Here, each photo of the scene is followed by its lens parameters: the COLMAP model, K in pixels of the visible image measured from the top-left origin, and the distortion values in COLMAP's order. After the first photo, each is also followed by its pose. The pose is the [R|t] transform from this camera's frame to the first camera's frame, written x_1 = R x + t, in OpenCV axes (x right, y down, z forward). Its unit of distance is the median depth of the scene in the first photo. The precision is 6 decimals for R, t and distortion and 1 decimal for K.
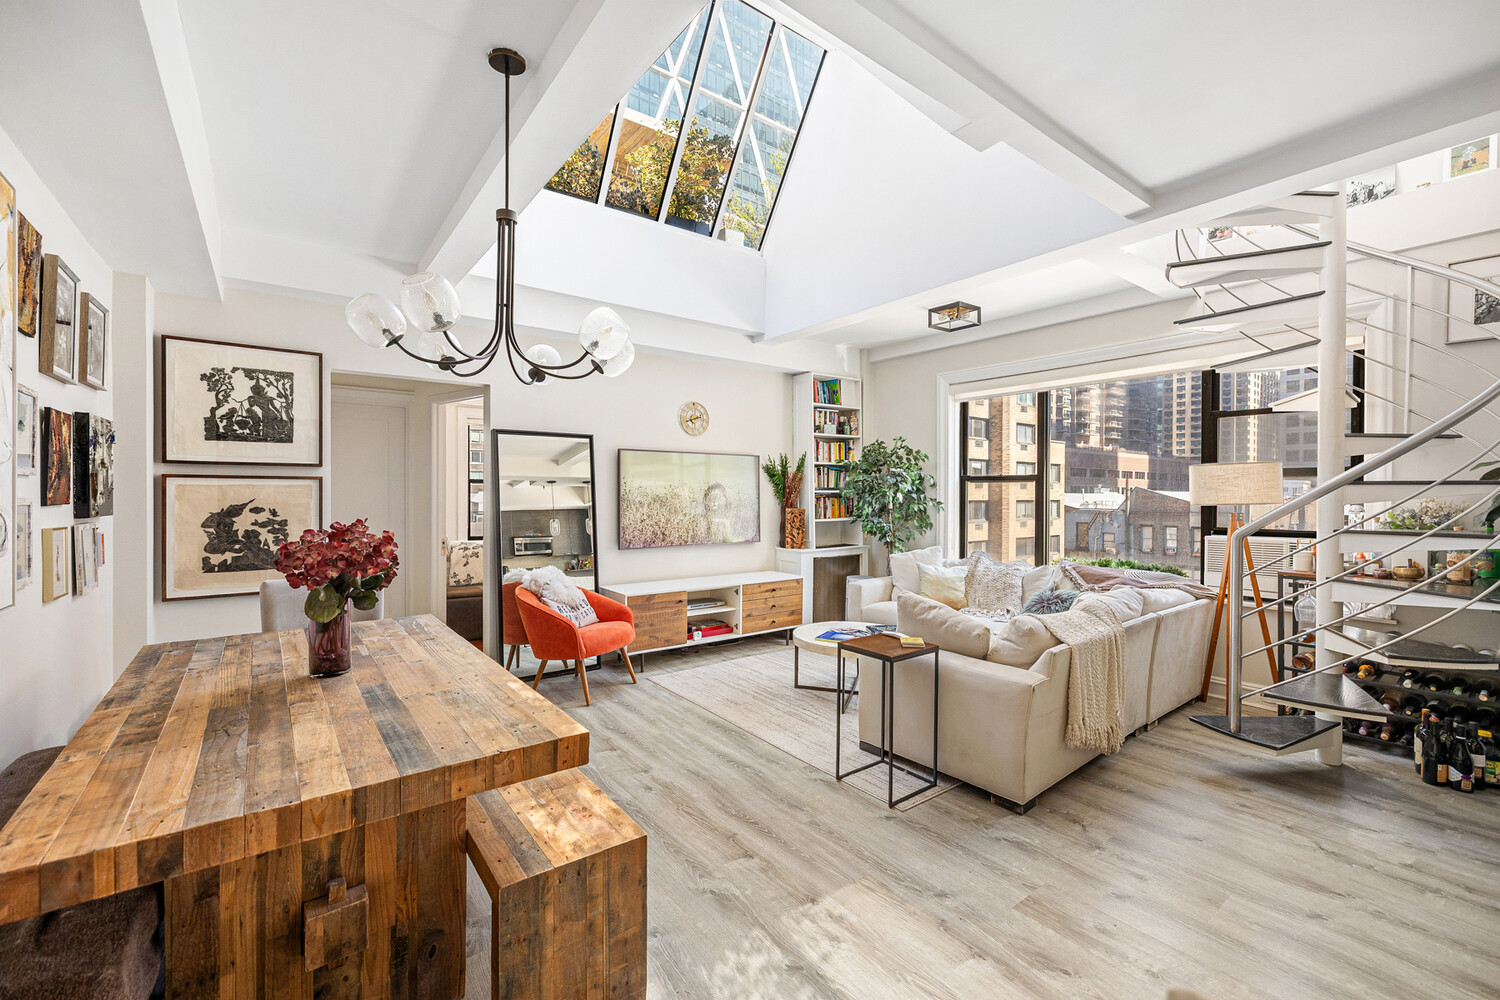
lens RADIAL K [[631.1, 0, 742.6], [0, 631.1, 490.6], [0, 0, 1]] dist [0.003182, -0.000883]
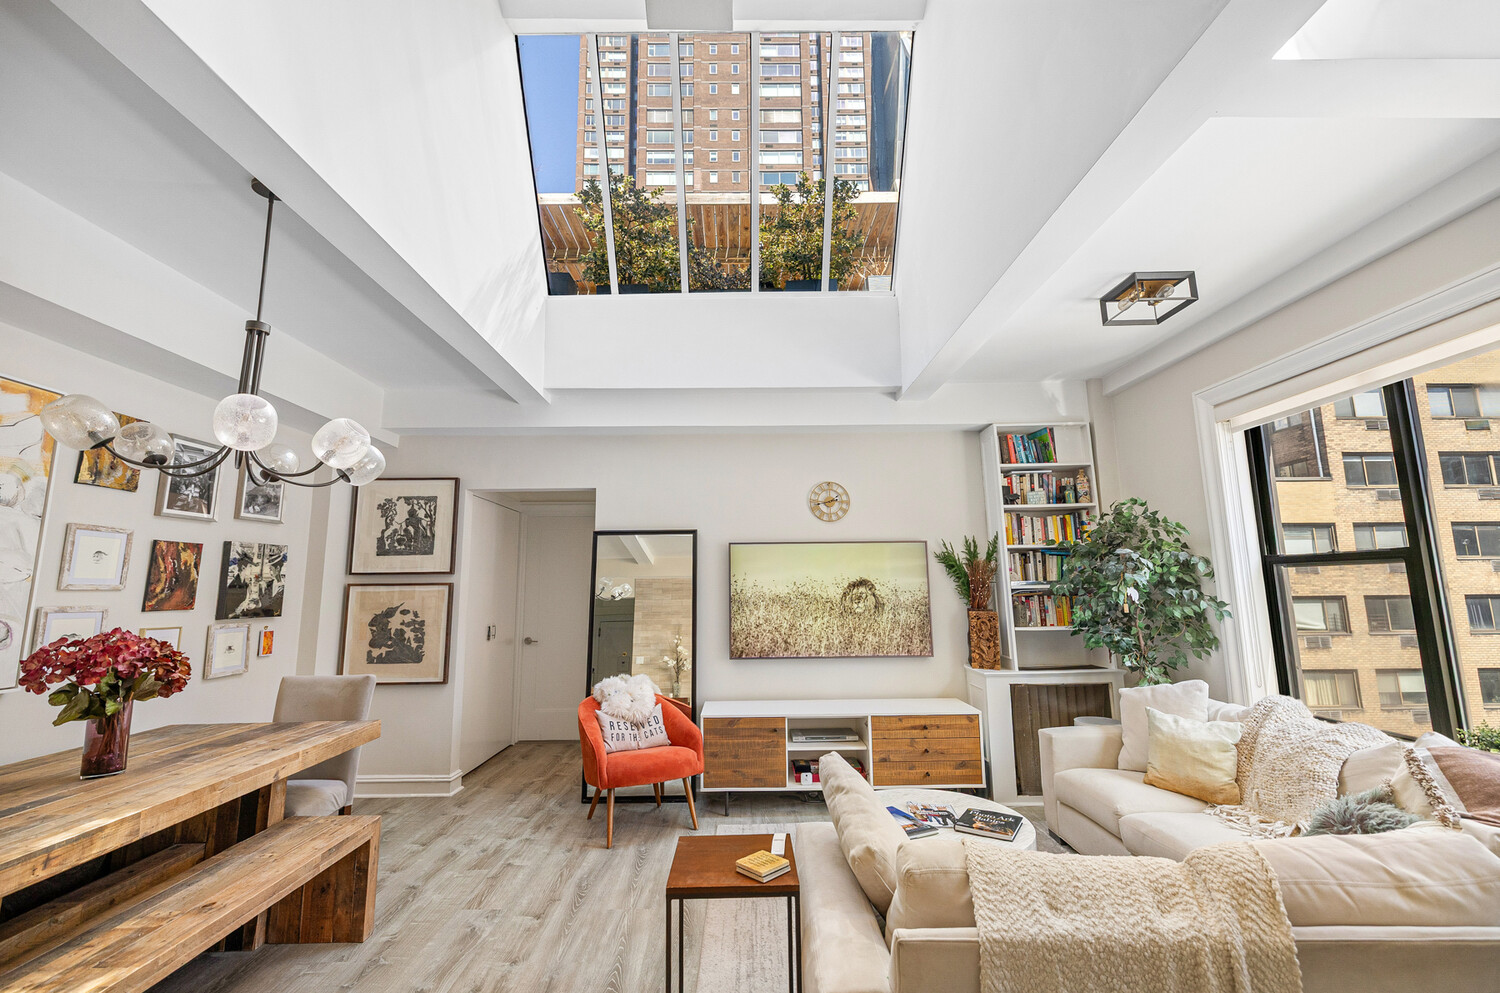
lens RADIAL K [[631.1, 0, 750.6], [0, 631.1, 489.8], [0, 0, 1]] dist [0.003182, -0.000883]
pose [[0.805297, -0.105753, -0.583364, 0.348805], [0.015726, 0.987427, -0.157293, 0.000452], [0.592663, 0.117494, 0.796835, 0.287907]]
